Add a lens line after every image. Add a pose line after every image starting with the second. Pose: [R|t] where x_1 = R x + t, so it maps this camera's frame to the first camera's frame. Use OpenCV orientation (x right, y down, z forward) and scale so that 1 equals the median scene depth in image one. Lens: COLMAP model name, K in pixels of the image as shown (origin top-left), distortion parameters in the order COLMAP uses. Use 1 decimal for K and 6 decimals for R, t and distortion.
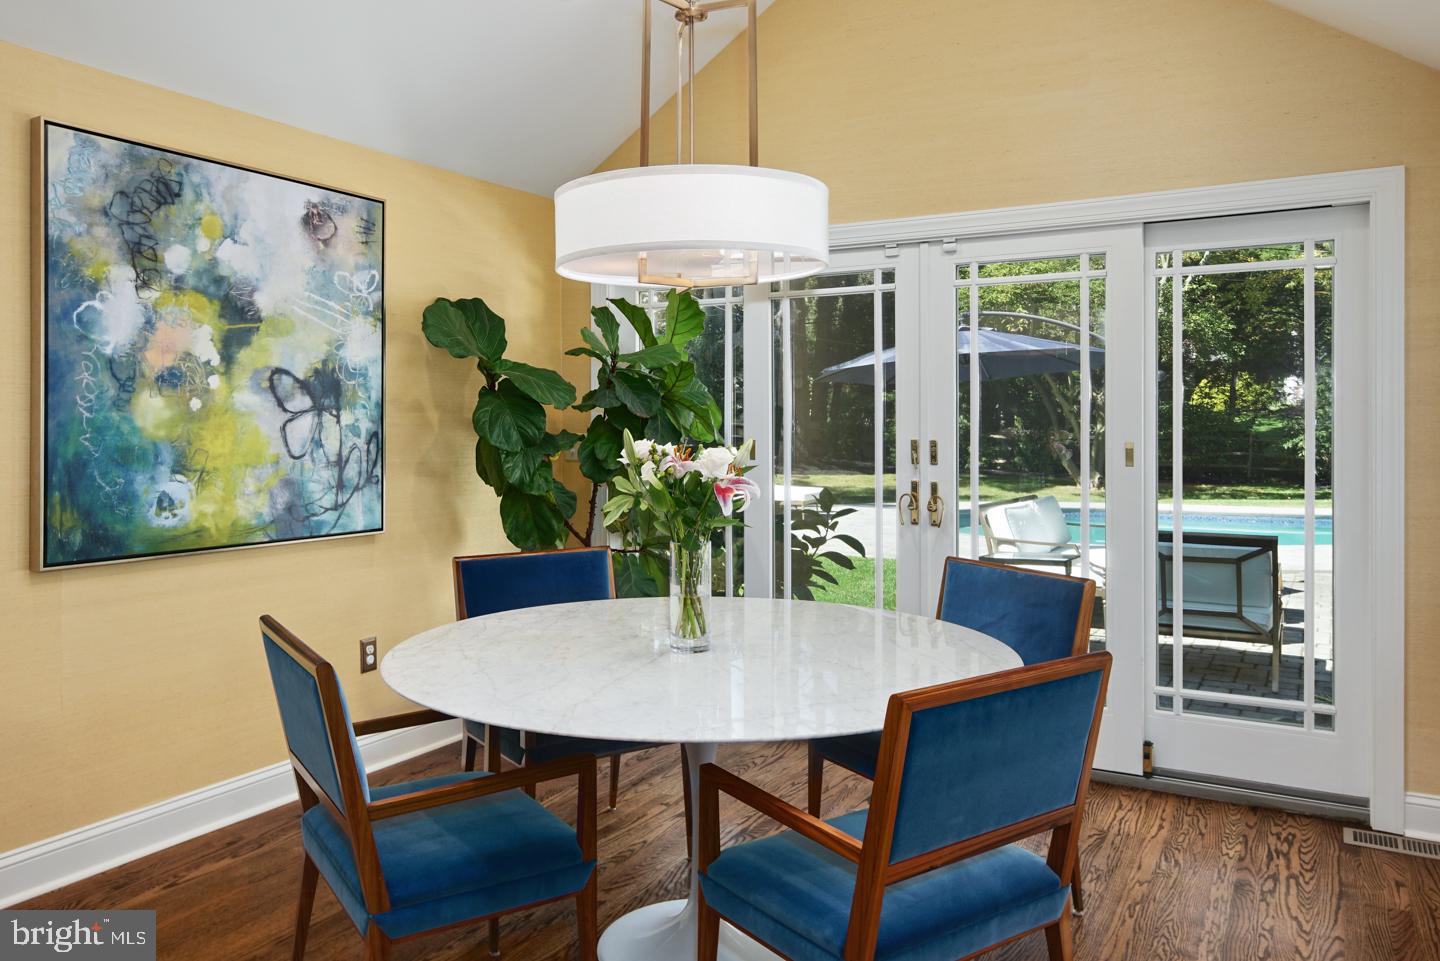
lens RADIAL K [[1039.8, 0, 723.7], [0, 1039.8, 411.3], [0, 0, 1]] dist [0.001056, 0.000374]
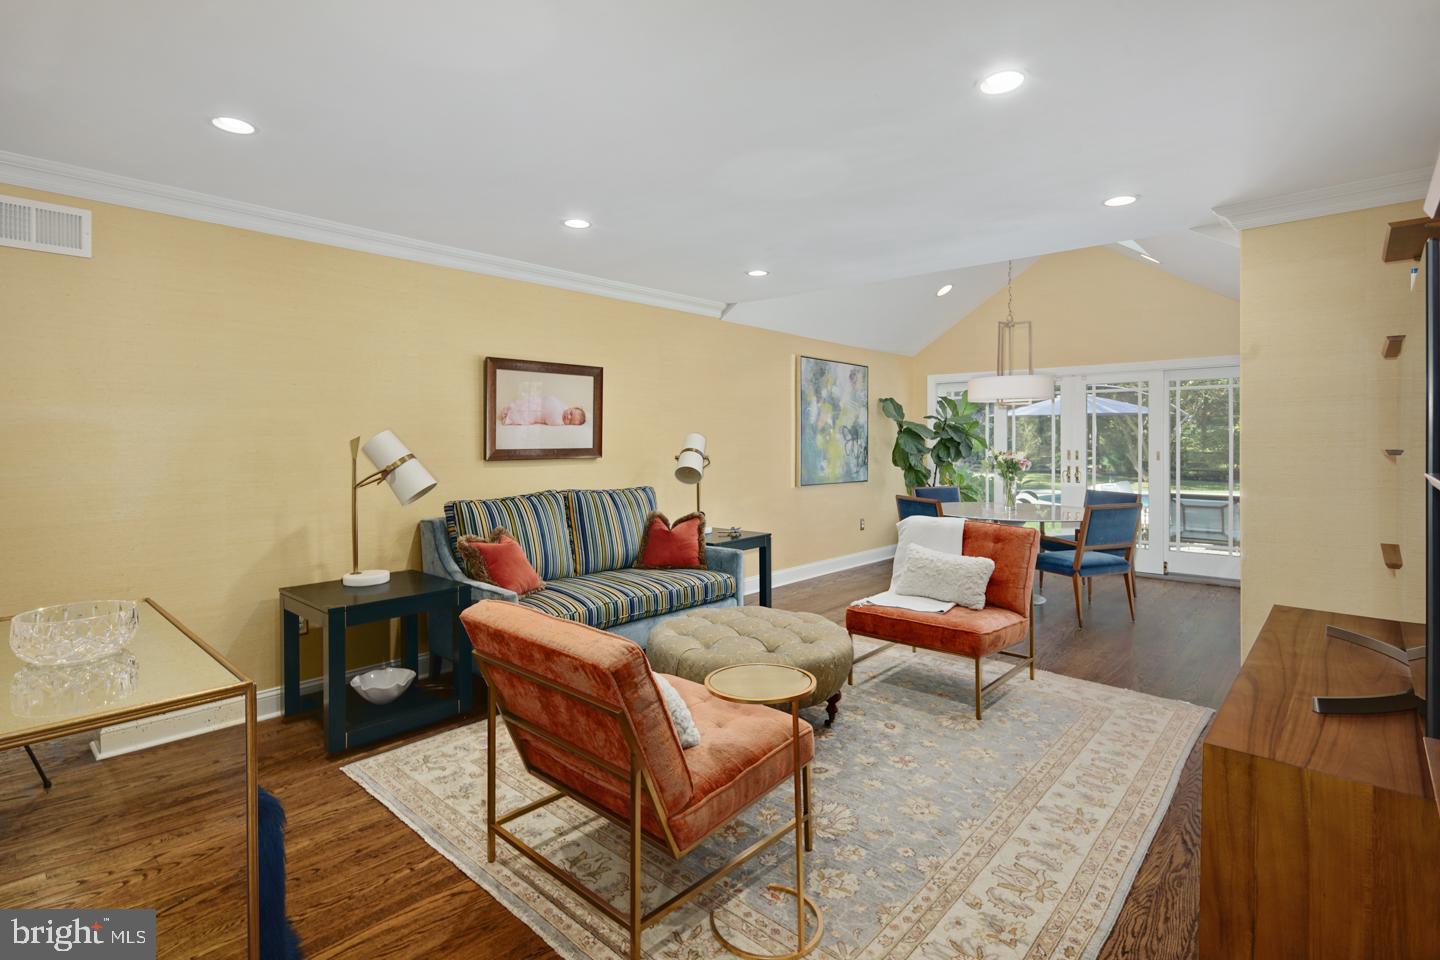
lens RADIAL K [[695.6, 0, 726.1], [0, 695.6, 428.6], [0, 0, 1]] dist [0.002732, -0.000003]
pose [[0.975721, -0.002159, -0.219007, -0.293309], [0.001256, 0.999990, -0.004260, -0.022876], [0.219014, 0.003881, 0.975714, -0.970814]]
